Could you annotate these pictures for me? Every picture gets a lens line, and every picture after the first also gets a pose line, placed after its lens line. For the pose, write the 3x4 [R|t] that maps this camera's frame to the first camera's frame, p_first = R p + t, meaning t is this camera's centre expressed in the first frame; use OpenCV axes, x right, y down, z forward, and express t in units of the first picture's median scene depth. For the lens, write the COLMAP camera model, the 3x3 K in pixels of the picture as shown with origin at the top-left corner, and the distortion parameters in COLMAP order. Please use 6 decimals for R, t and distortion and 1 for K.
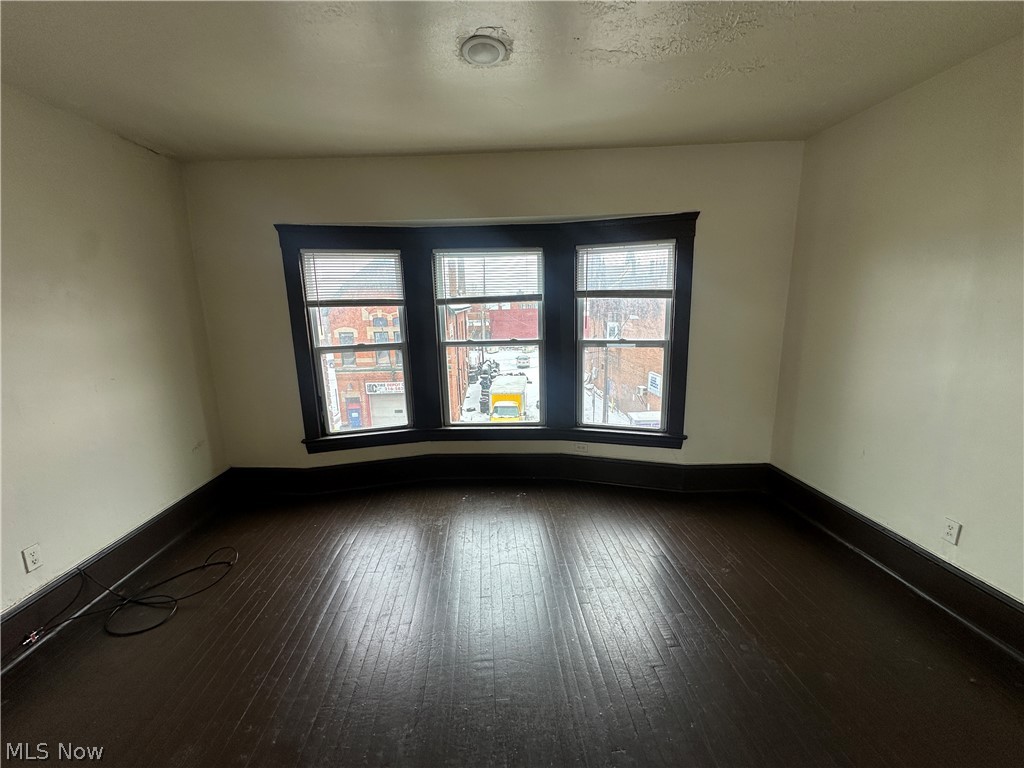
lens RADIAL K [[405.5, 0, 511.6], [0, 405.5, 383.8], [0, 0, 1]] dist [0.010792, 0.000196]
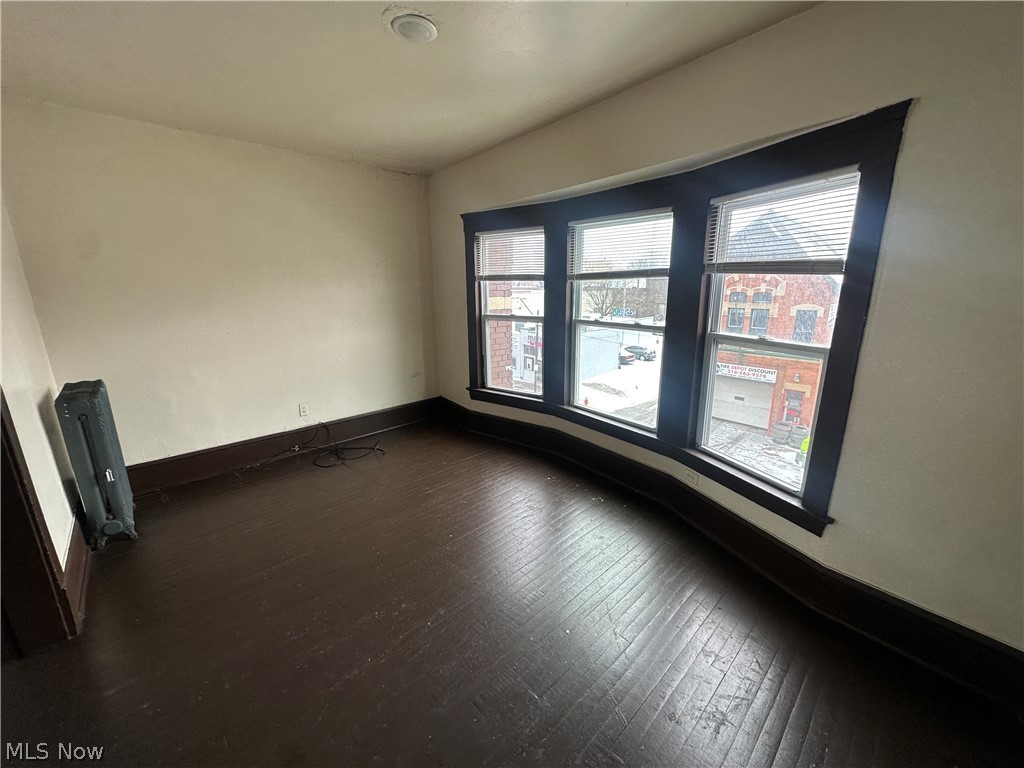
lens RADIAL K [[405.5, 0, 510.9], [0, 405.5, 384.4], [0, 0, 1]] dist [0.010792, 0.000196]
pose [[0.646404, 0.203822, -0.735268, 0.498191], [-0.154634, 0.978657, 0.135346, -0.062025], [0.747162, 0.026209, 0.664125, 0.261718]]
